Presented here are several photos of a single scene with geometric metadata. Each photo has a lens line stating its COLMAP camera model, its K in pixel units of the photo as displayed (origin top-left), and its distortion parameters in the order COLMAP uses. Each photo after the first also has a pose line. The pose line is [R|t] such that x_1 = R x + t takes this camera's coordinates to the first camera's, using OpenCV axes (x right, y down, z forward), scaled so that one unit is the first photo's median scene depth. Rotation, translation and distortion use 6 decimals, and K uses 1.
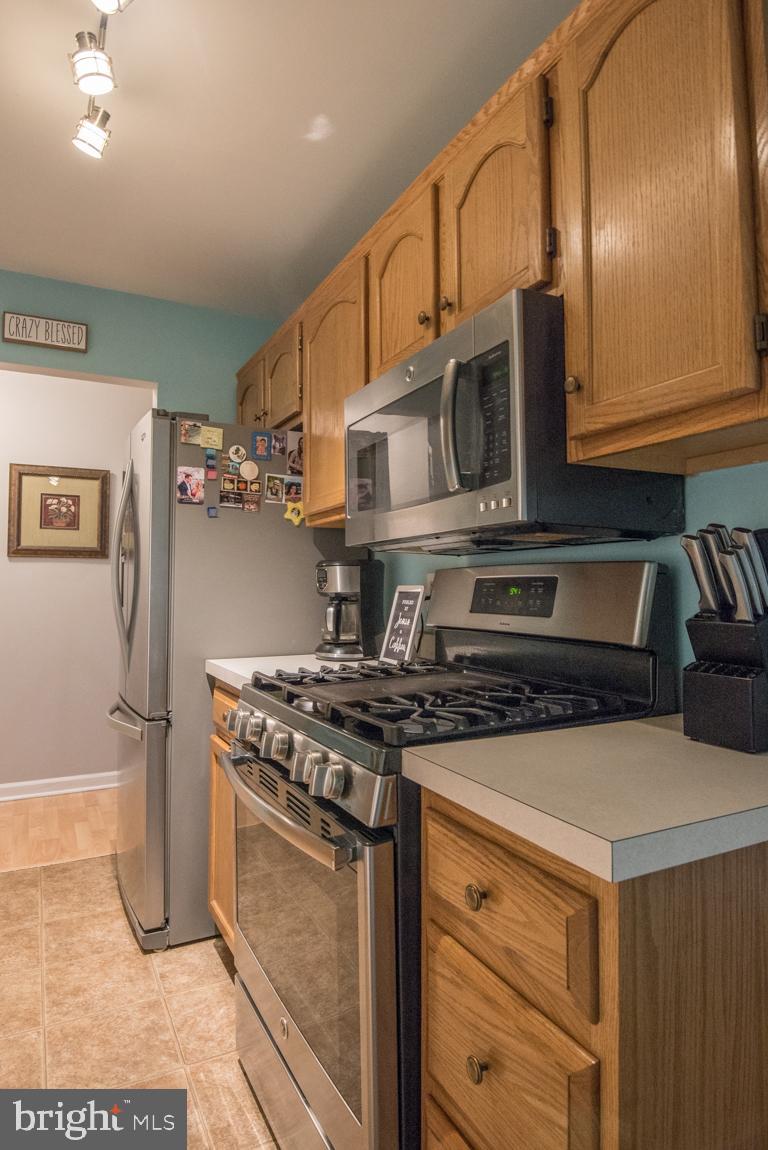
lens RADIAL K [[655.6, 0, 382.0], [0, 655.6, 558.0], [0, 0, 1]] dist [-0.003051, -0.023740]
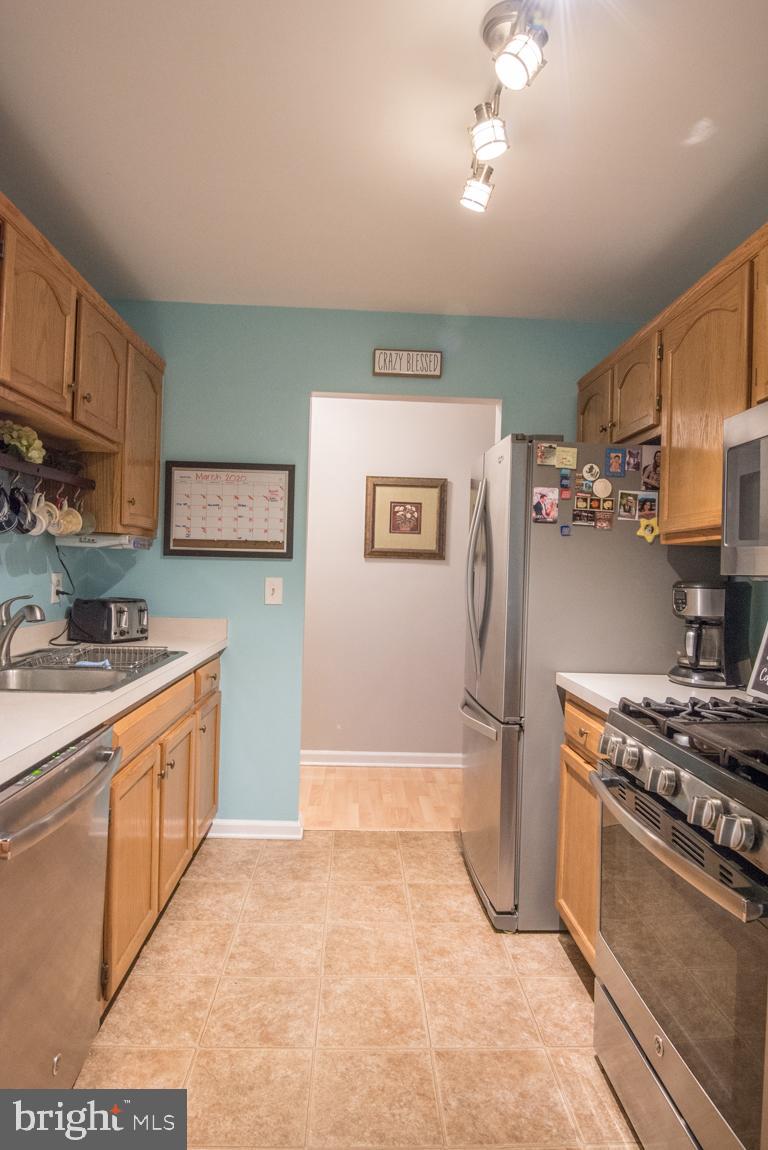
lens RADIAL K [[659.6, 0, 384.0], [0, 659.6, 575.0], [0, 0, 1]] dist [0.004791, -0.030508]
pose [[0.905325, 0.031632, -0.423540, -0.077074], [-0.010960, 0.998631, 0.051156, -0.051528], [0.424578, -0.041671, 0.904432, -0.066502]]
